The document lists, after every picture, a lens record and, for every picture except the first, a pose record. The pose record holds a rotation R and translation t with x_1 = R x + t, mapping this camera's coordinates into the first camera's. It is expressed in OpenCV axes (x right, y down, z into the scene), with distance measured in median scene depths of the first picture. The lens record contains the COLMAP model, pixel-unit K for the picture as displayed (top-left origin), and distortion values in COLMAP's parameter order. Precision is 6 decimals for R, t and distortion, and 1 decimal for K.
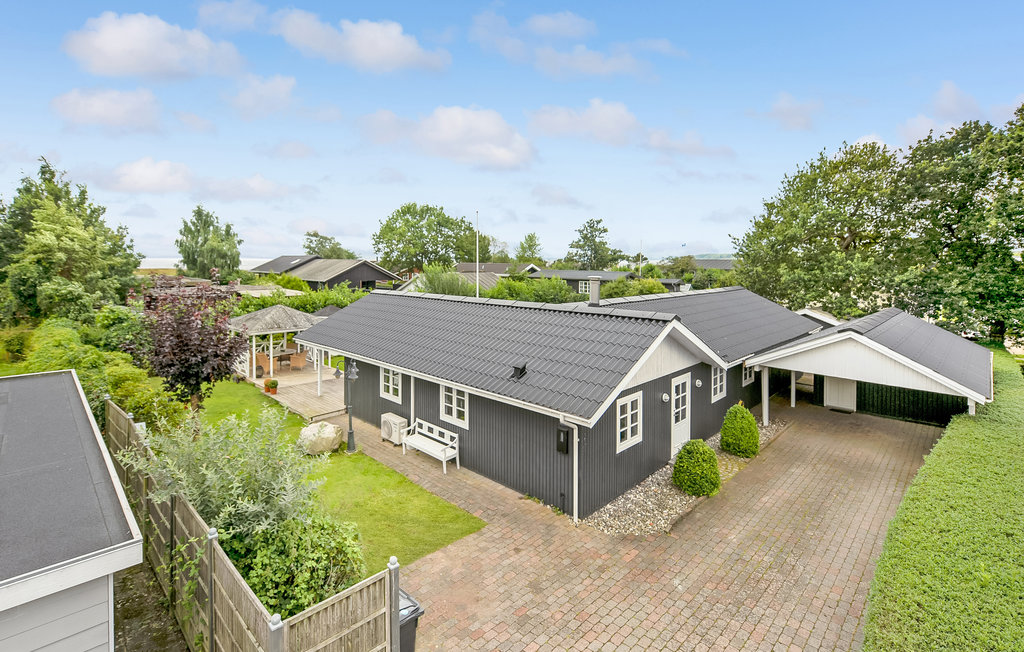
lens RADIAL K [[490.0, 0, 512.0], [0, 490.0, 326.0], [0, 0, 1]] dist [0.000159, -0.001169]
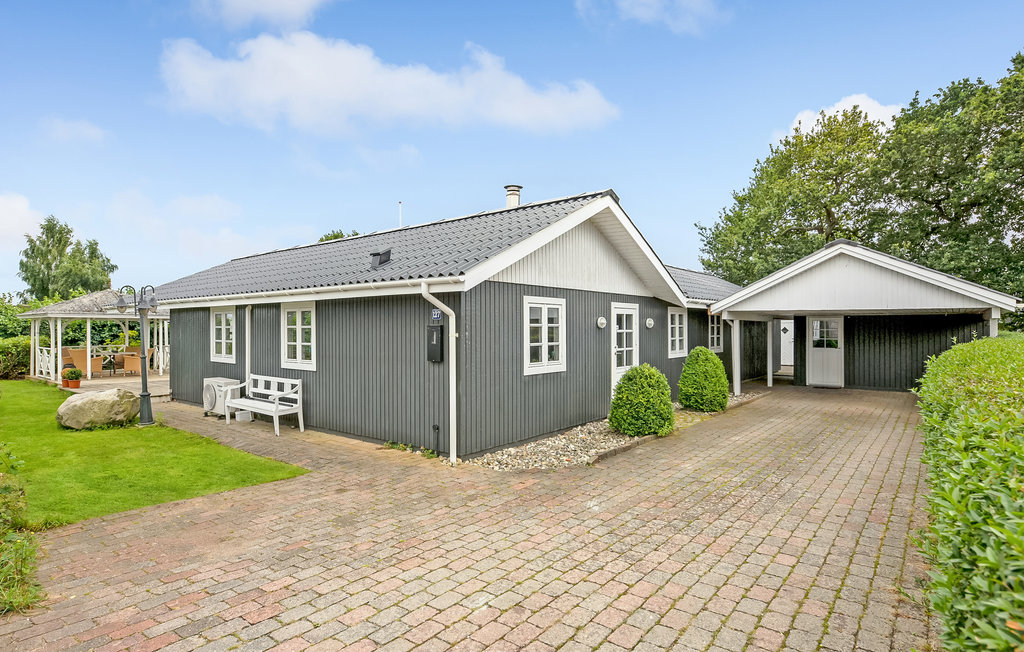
lens RADIAL K [[603.3, 0, 512.0], [0, 603.3, 326.0], [0, 0, 1]] dist [0.015566, 0.001635]
pose [[0.992709, -0.007111, 0.120327, 0.076457], [0.008412, 0.999911, -0.010312, 0.156142], [-0.120243, 0.011249, 0.992681, 0.140897]]
